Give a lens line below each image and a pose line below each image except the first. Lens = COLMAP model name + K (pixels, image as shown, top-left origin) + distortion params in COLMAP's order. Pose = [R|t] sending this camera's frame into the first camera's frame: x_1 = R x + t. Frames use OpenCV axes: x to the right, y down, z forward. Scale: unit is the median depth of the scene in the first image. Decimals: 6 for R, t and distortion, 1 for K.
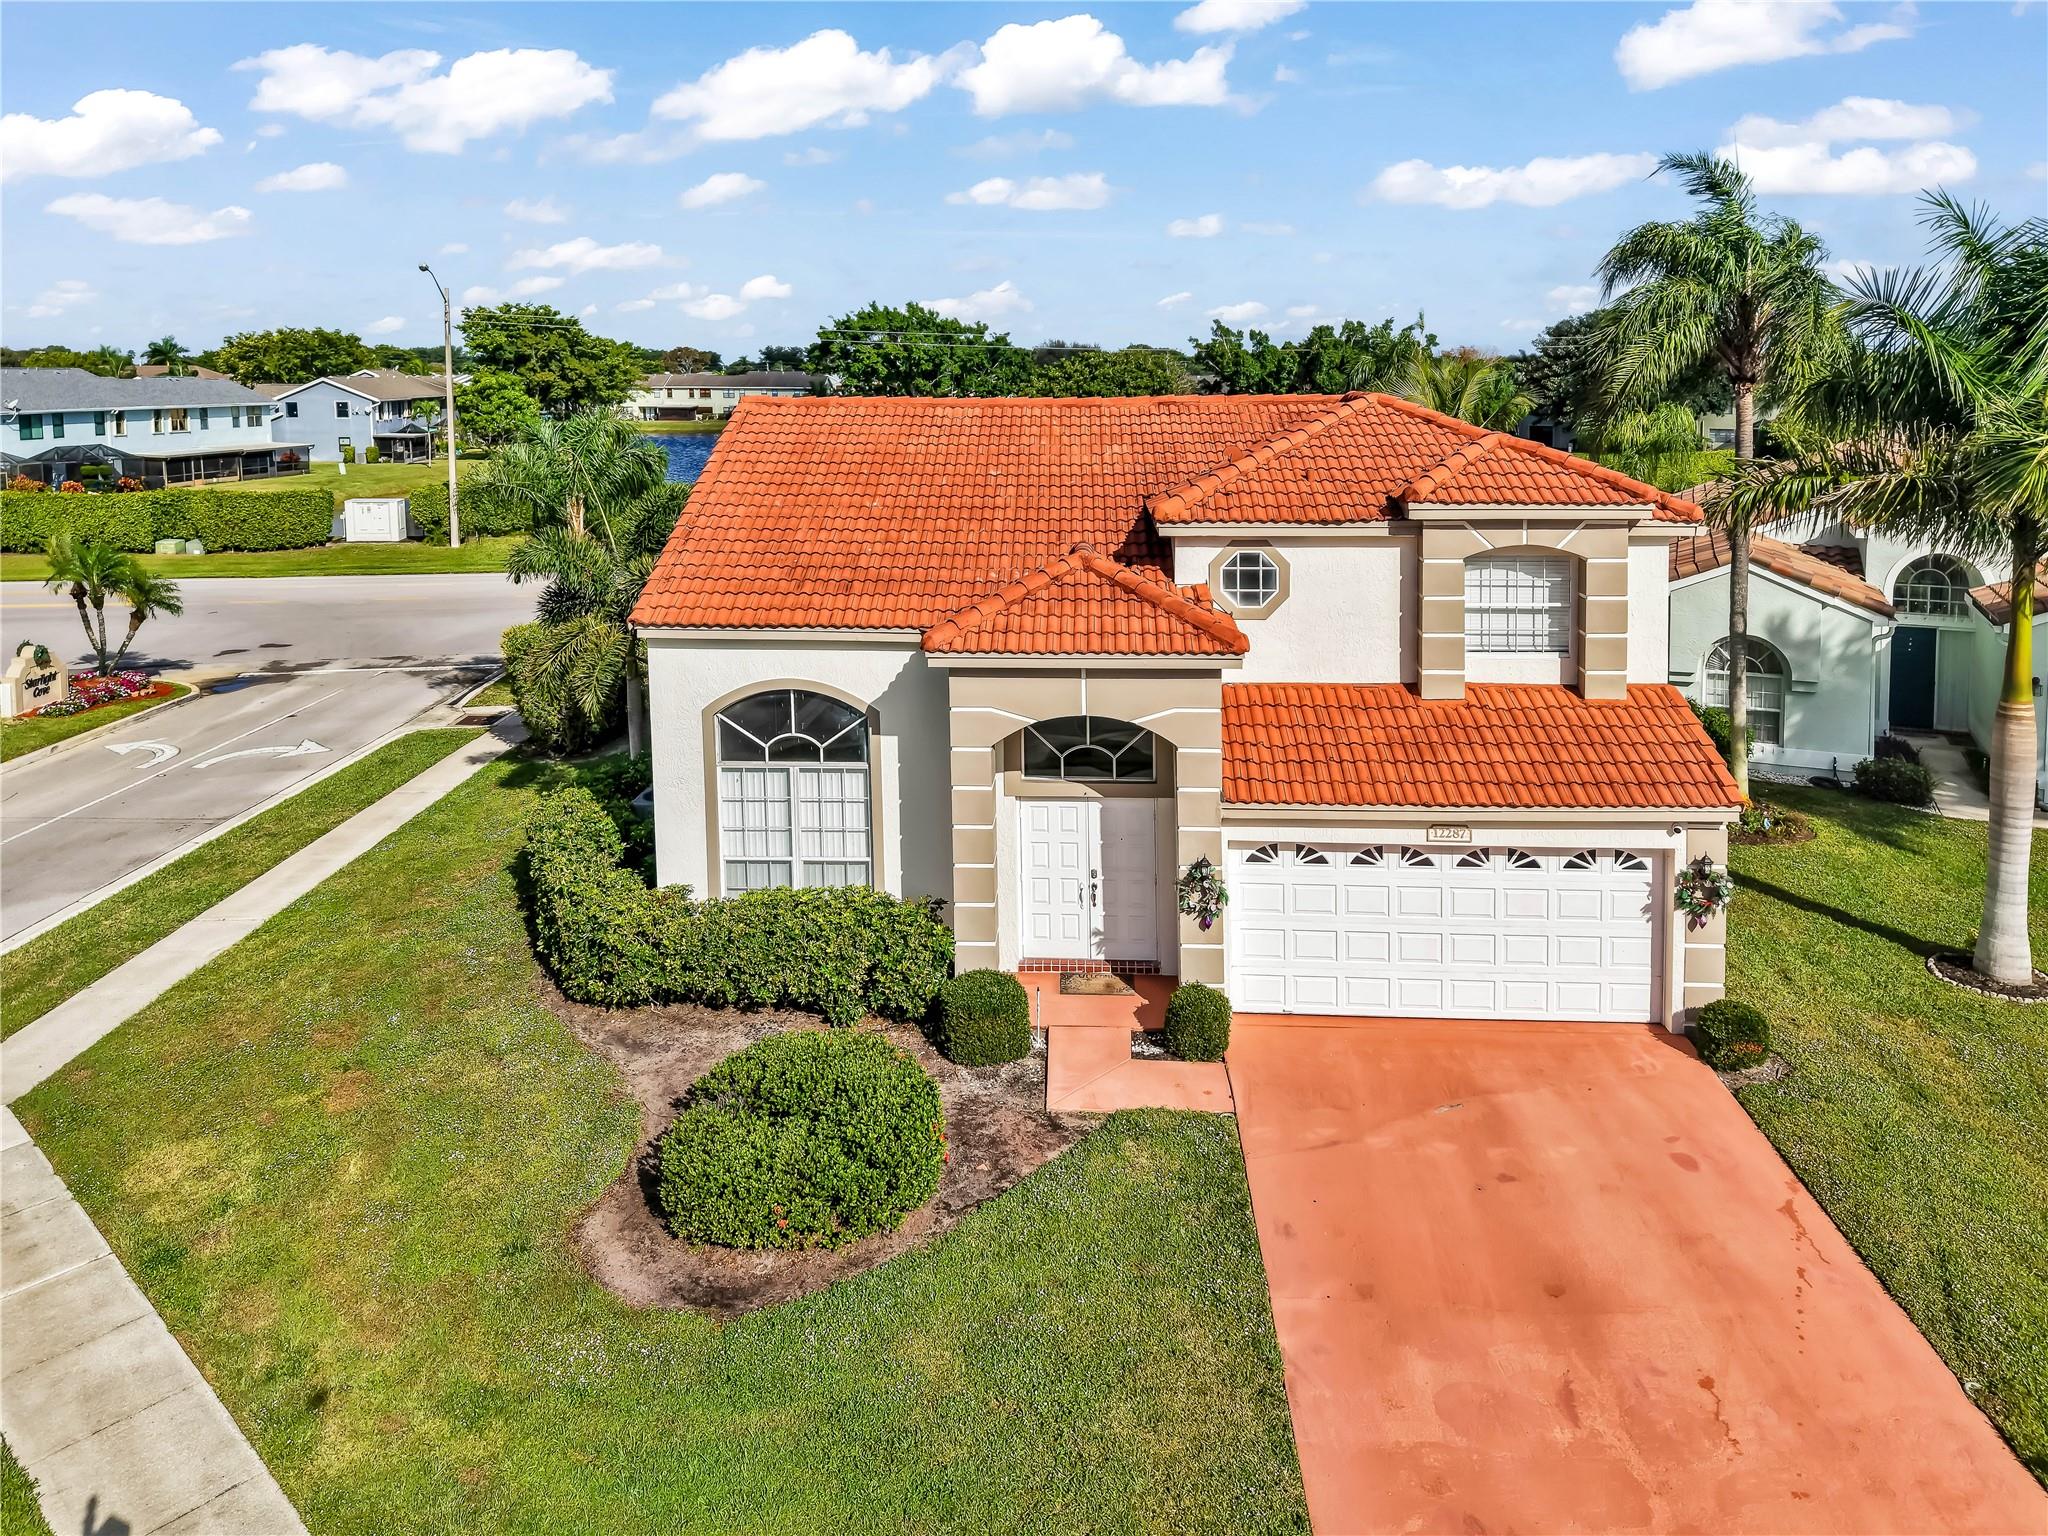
lens RADIAL K [[1417.3, 0, 1058.0], [0, 1417.3, 799.5], [0, 0, 1]] dist [0.024210, -0.029138]
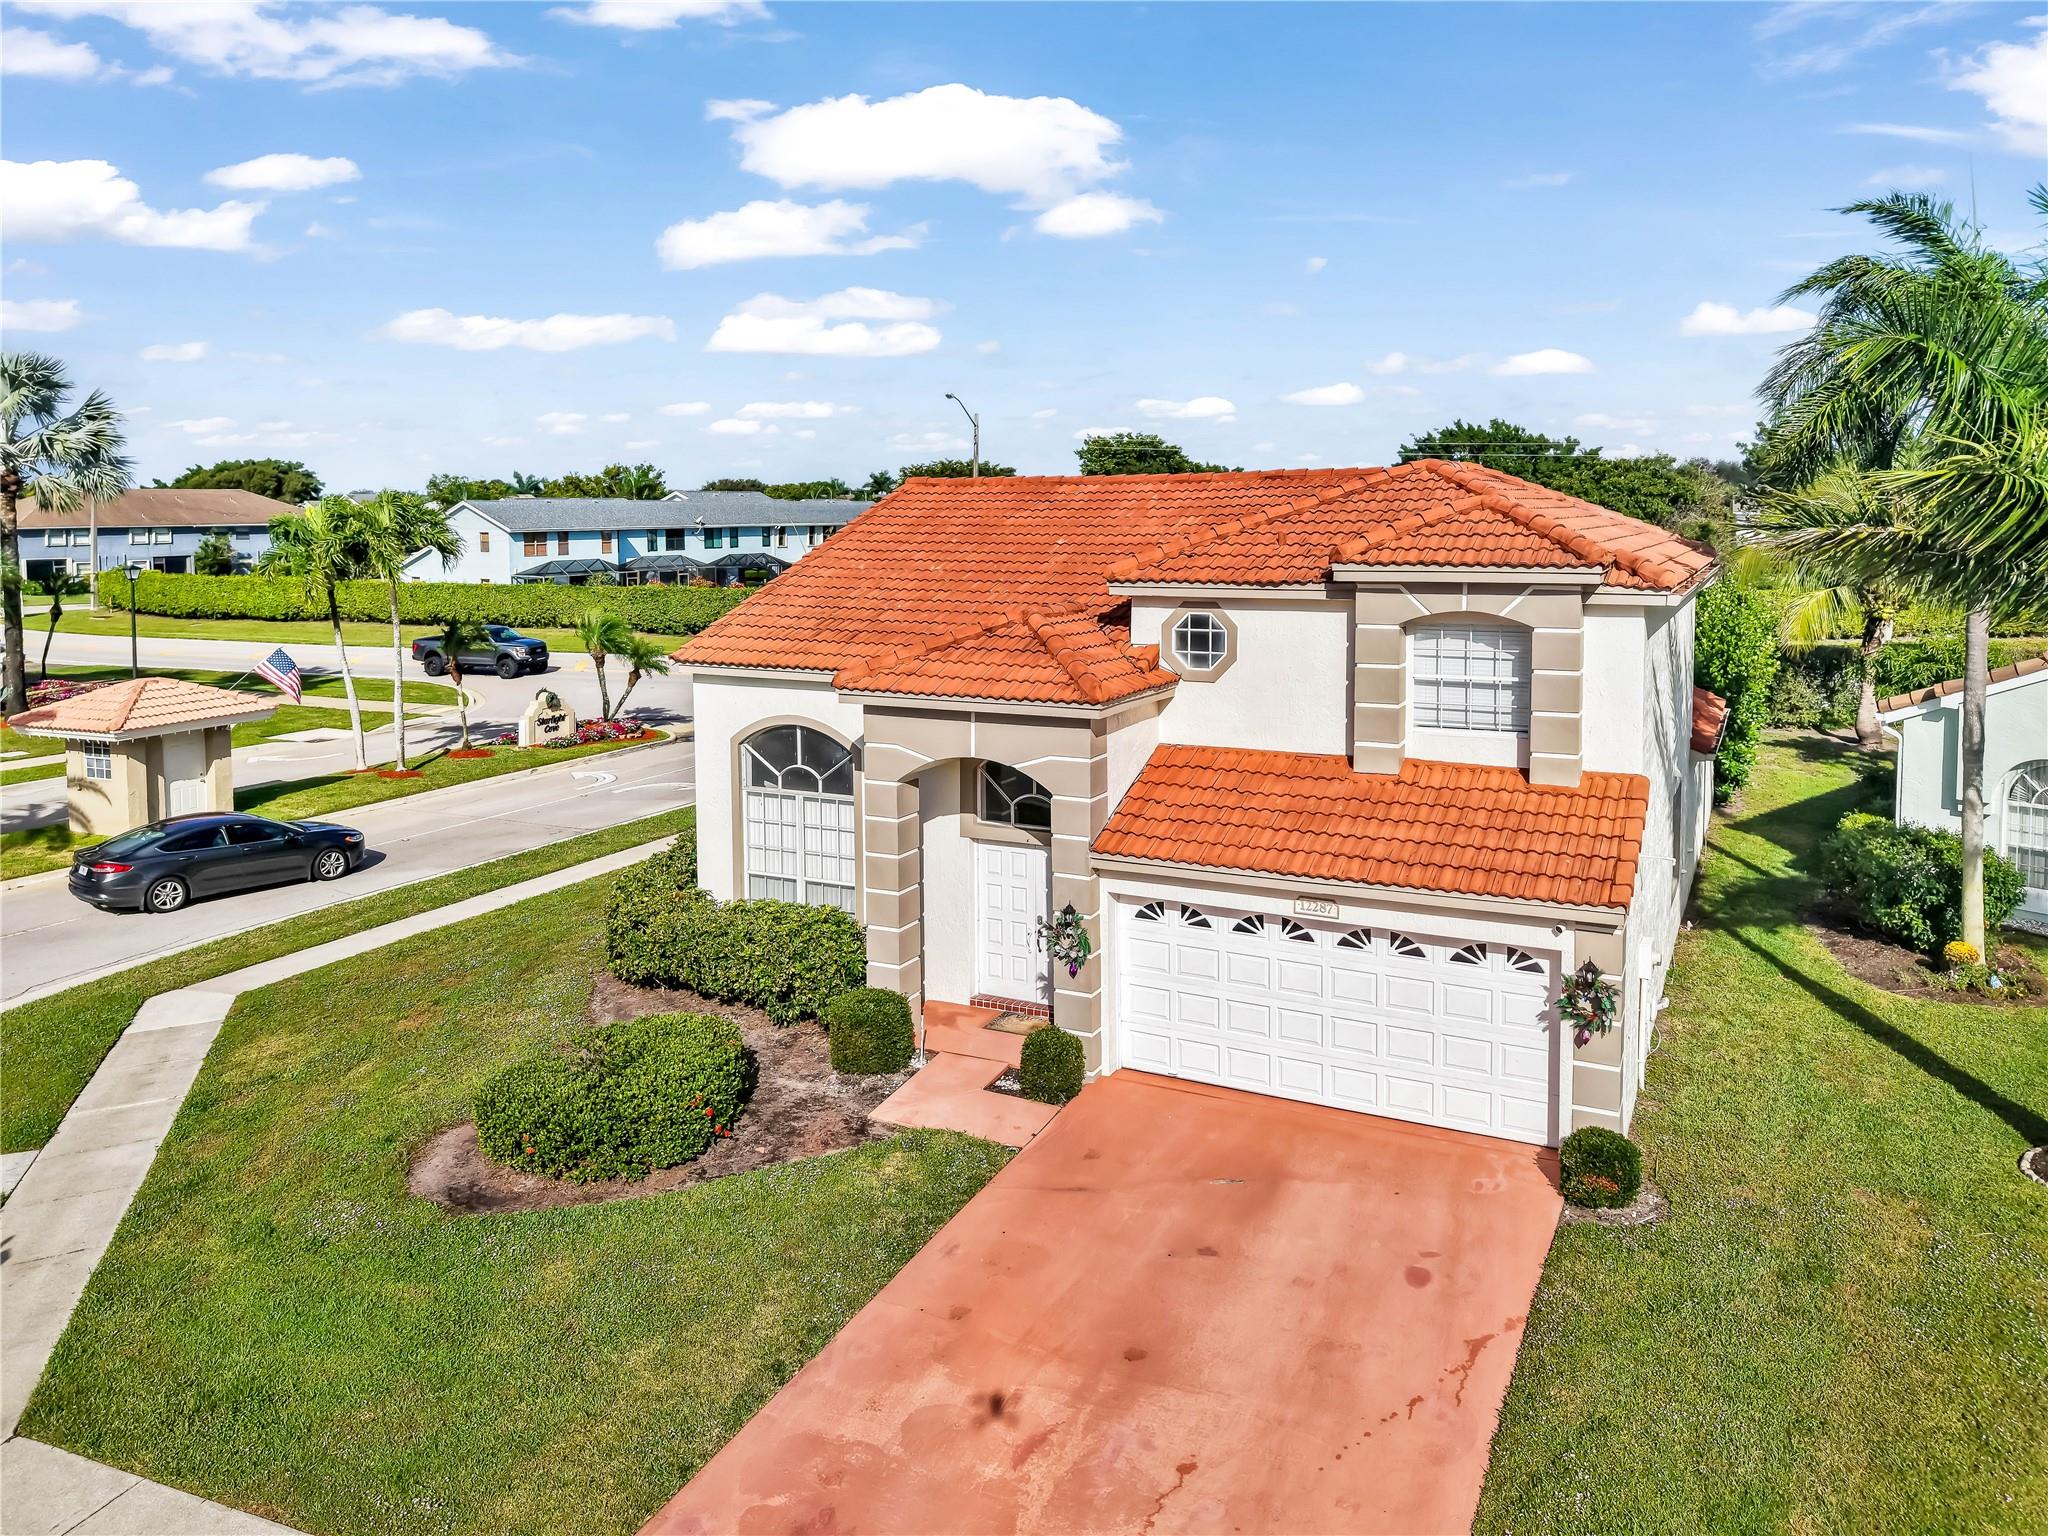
lens RADIAL K [[1417.3, 0, 1134.3], [0, 1417.3, 870.9], [0, 0, 1]] dist [0.024210, -0.029138]
pose [[0.919014, 0.092573, -0.383202, 0.510580], [-0.106711, 0.994165, -0.015752, 0.027161], [0.379508, 0.055368, 0.923530, 0.073614]]
